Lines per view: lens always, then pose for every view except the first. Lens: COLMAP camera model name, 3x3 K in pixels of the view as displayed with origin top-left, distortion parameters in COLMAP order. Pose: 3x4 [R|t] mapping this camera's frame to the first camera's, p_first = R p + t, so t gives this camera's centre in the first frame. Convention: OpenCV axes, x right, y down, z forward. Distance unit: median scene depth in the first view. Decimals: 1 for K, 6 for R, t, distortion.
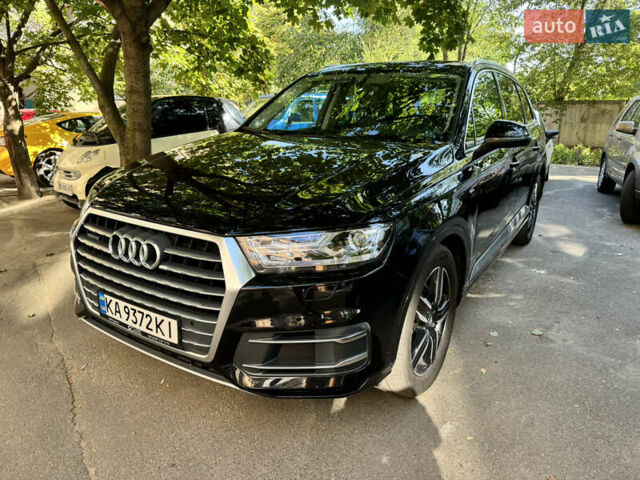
lens RADIAL K [[435.7, 0, 320.0], [0, 435.7, 240.0], [0, 0, 1]] dist [-0.004646, -0.002542]
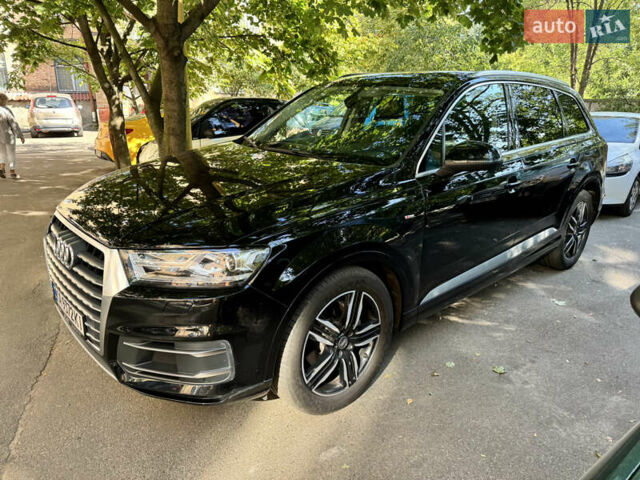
lens RADIAL K [[435.7, 0, 320.0], [0, 435.7, 240.0], [0, 0, 1]] dist [-0.004646, -0.002542]
pose [[0.970293, 0.080638, -0.228100, 0.242177], [-0.077937, 0.996740, 0.020838, -0.040334], [0.229037, -0.002442, 0.973415, 0.007963]]
